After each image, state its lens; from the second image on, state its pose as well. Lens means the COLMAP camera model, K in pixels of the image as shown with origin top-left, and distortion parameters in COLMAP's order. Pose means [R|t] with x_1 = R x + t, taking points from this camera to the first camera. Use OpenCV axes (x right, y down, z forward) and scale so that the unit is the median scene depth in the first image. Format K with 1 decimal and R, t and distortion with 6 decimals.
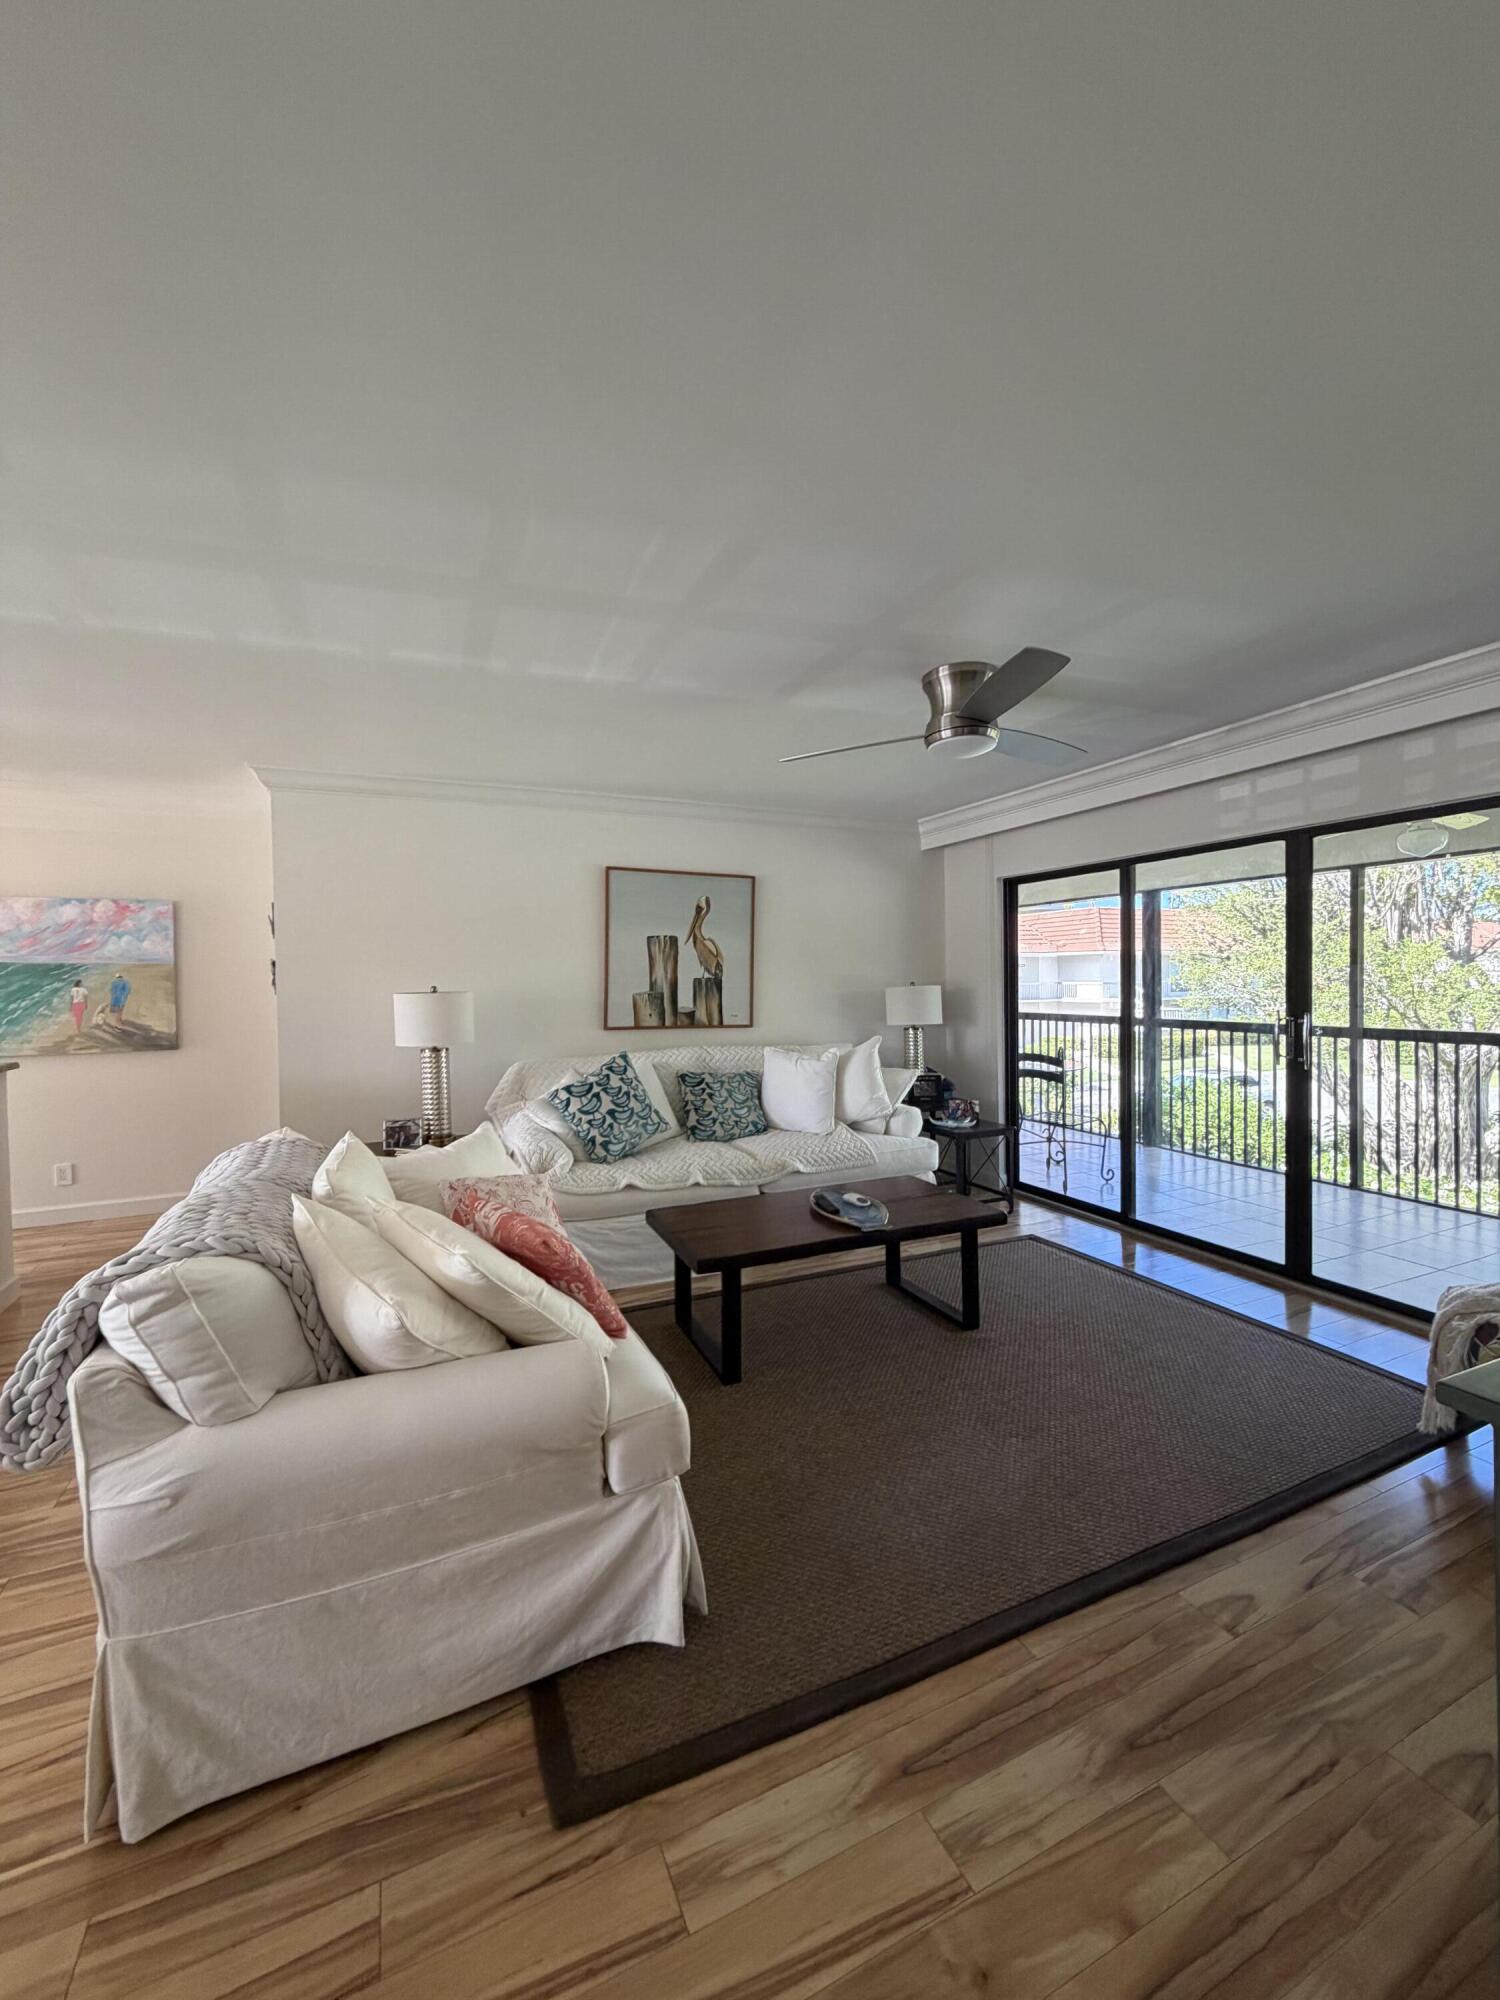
lens RADIAL K [[797.8, 0, 744.4], [0, 797.8, 997.9], [0, 0, 1]] dist [-0.011036, 0.001754]
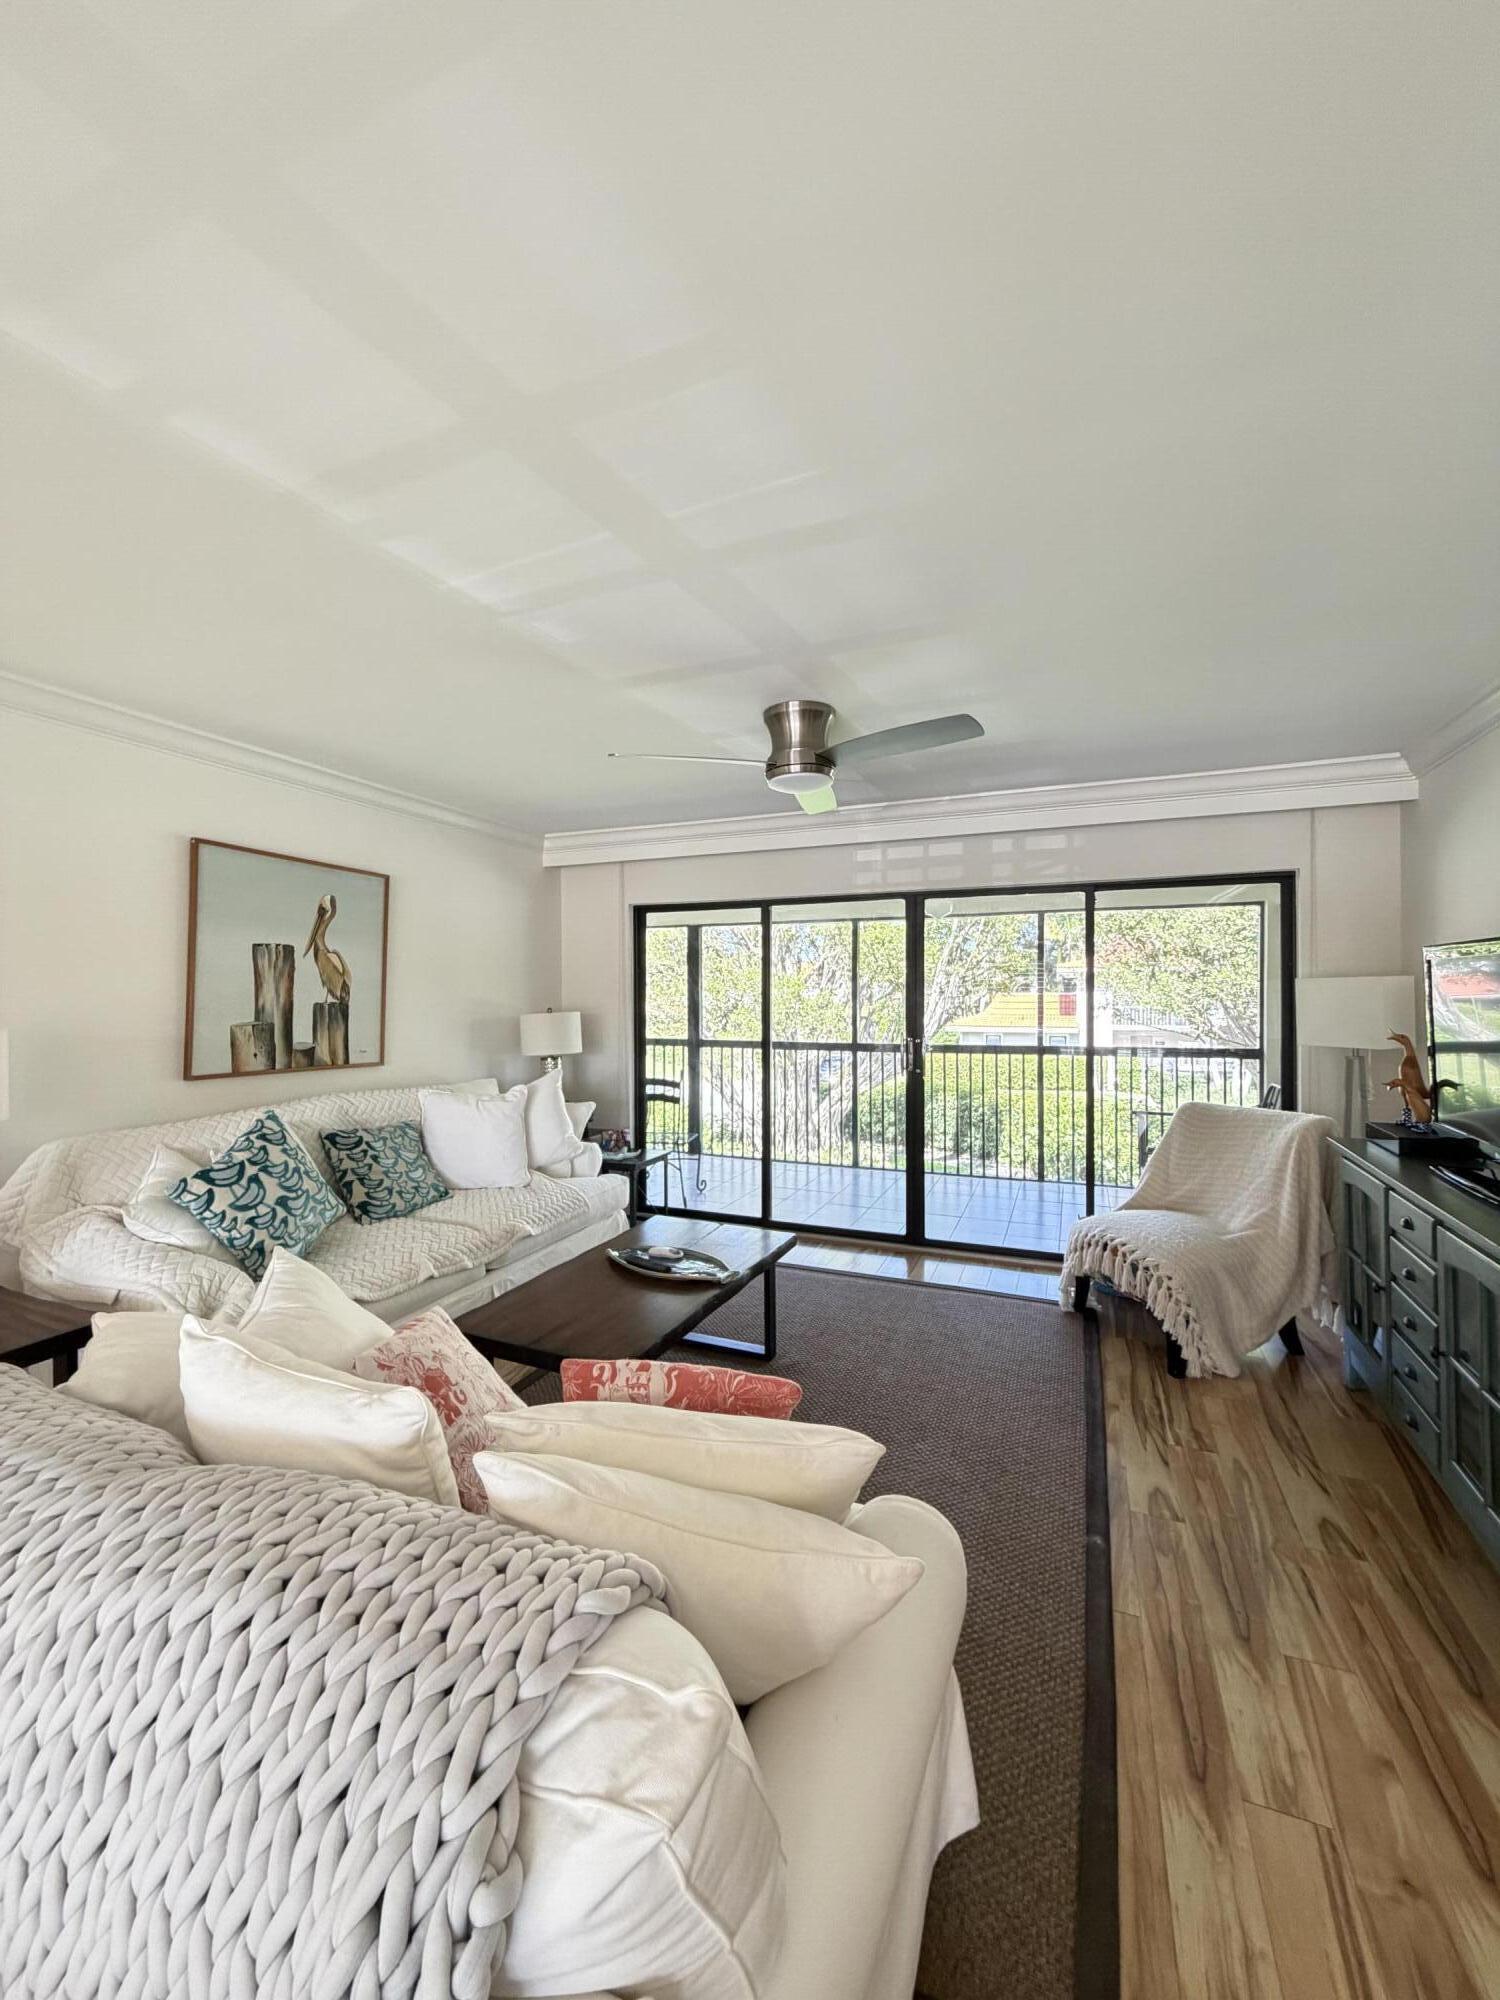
lens RADIAL K [[797.8, 0, 747.5], [0, 797.8, 996.3], [0, 0, 1]] dist [-0.011036, 0.001754]
pose [[0.727562, 0.011203, 0.685951, -0.304418], [0.006436, 0.999711, -0.023153, -0.012364], [-0.686012, 0.021260, 0.727279, 0.198485]]
